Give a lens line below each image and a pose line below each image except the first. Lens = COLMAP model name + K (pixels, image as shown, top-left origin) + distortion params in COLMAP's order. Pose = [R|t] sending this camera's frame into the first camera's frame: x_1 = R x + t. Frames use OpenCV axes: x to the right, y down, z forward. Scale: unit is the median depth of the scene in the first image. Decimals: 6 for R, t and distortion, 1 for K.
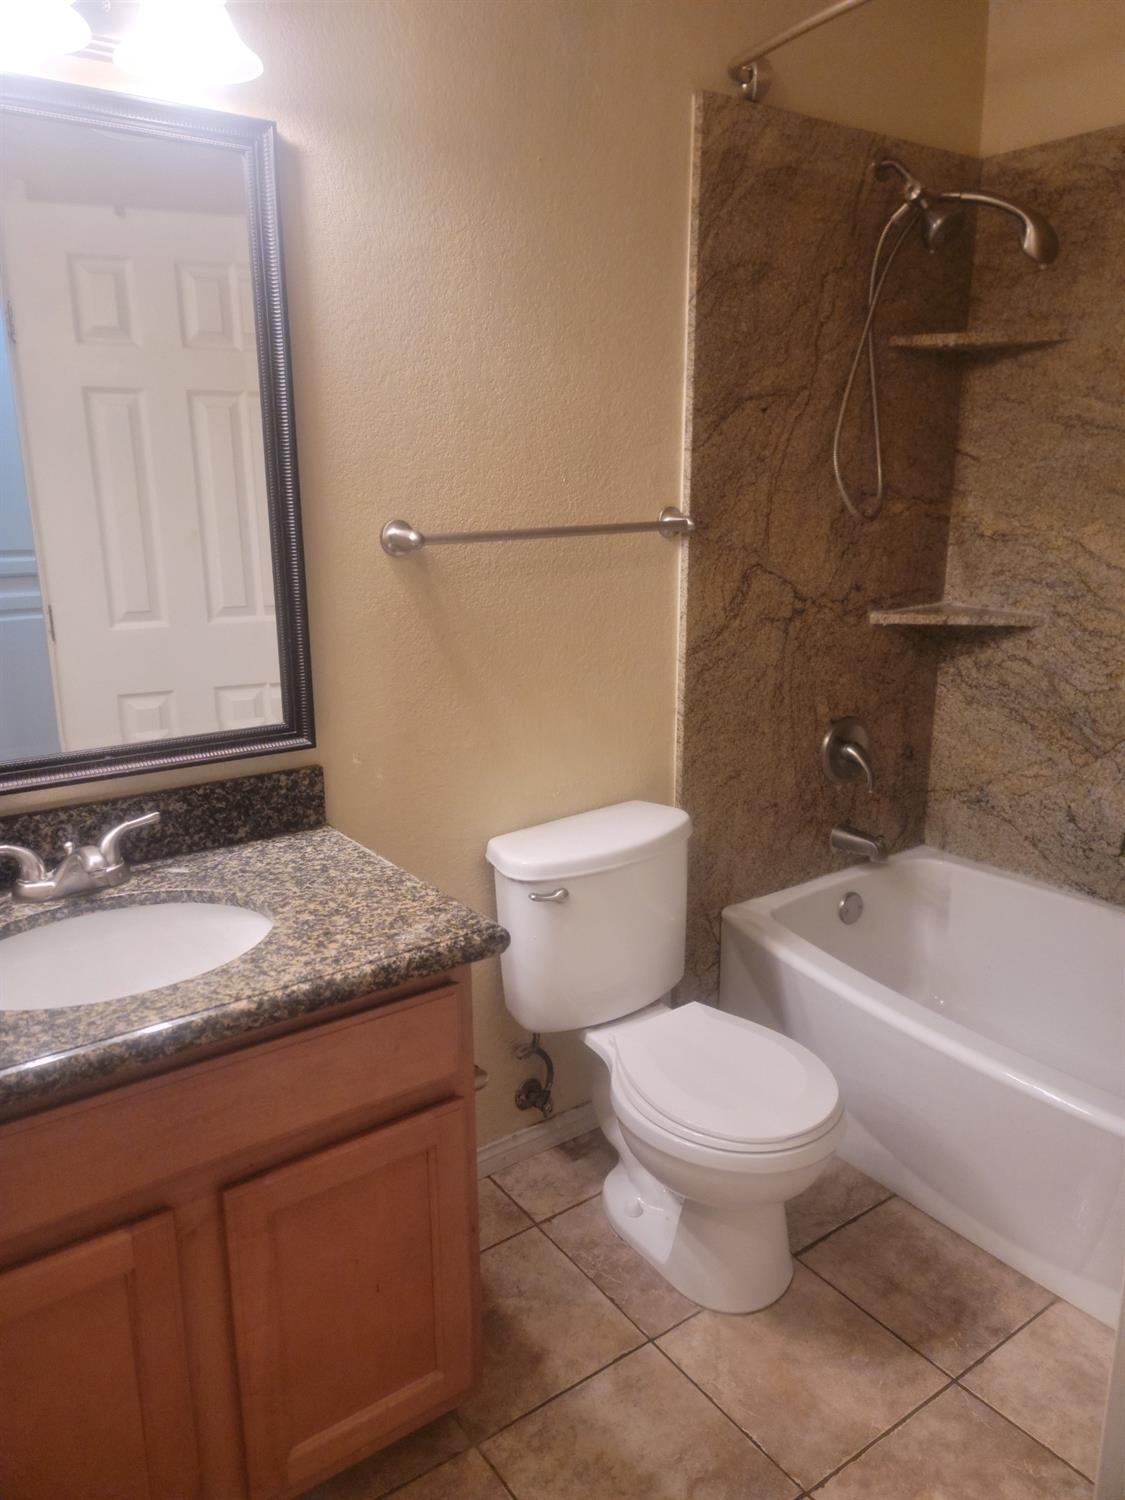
lens RADIAL K [[1113.8, 0, 561.7], [0, 1113.8, 794.7], [0, 0, 1]] dist [0.005064, -0.028169]
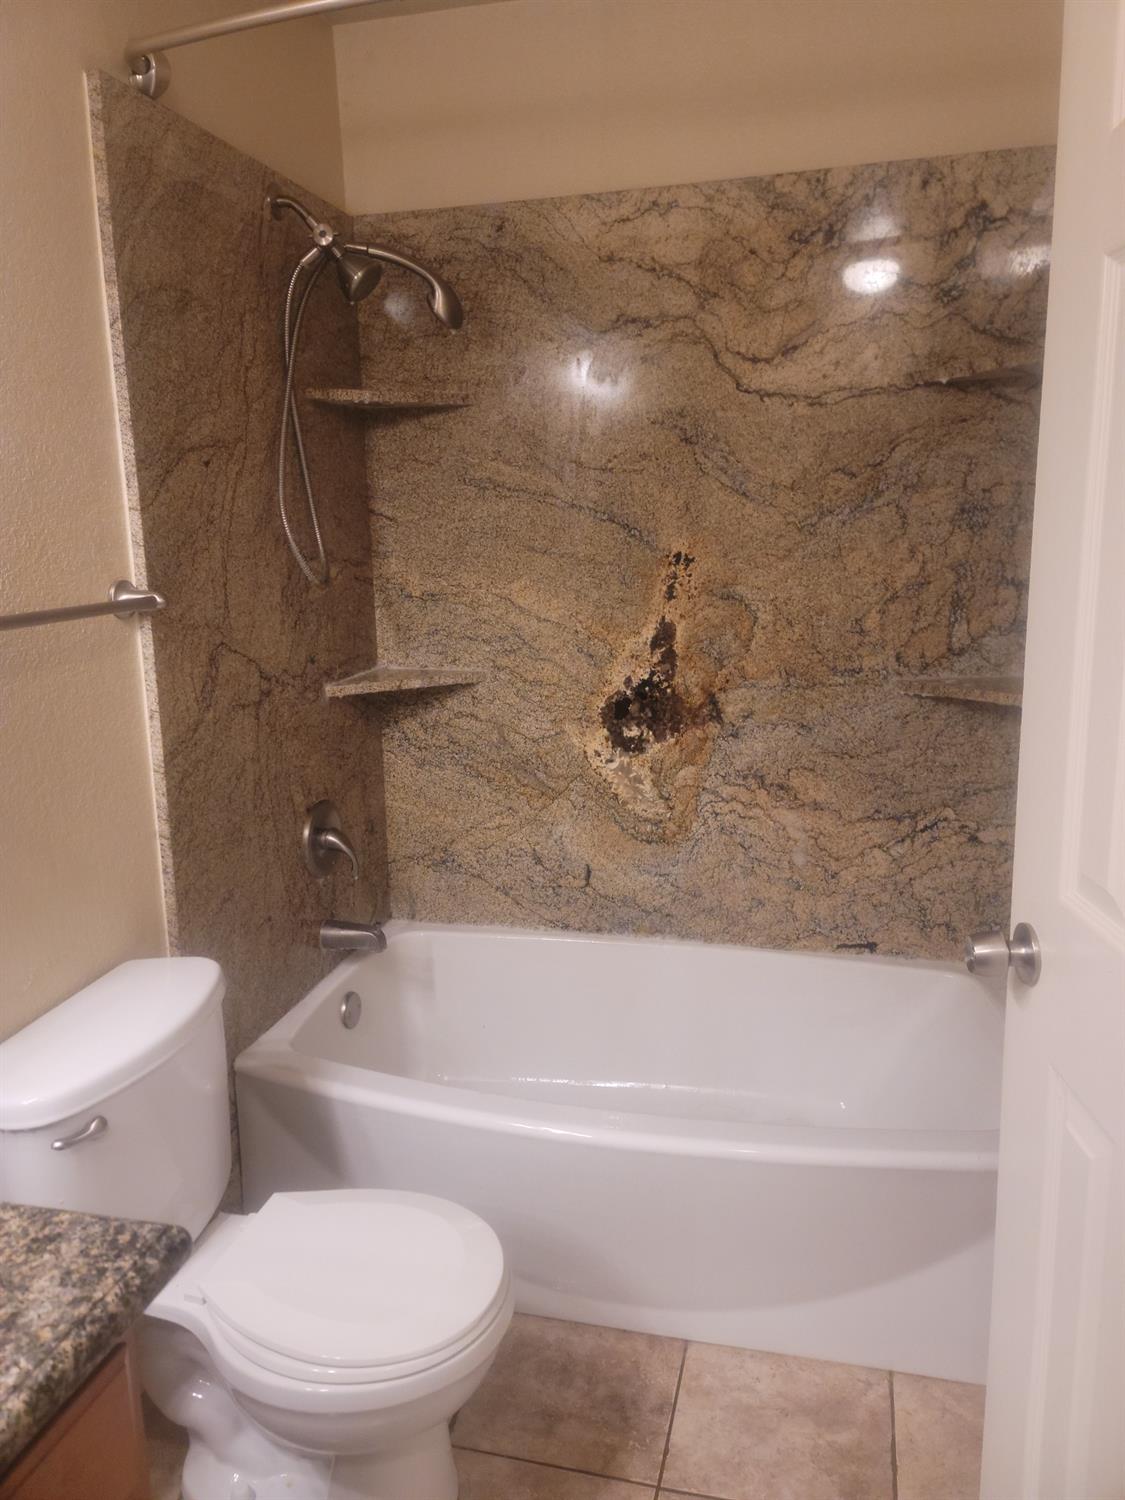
lens RADIAL K [[1086.0, 0, 566.6], [0, 1086.0, 742.0], [0, 0, 1]] dist [0.060201, -0.085430]
pose [[0.737716, -0.137594, 0.660941, -0.182338], [0.195399, 0.980625, -0.013951, -0.070946], [-0.646215, 0.139439, 0.750308, 0.223430]]
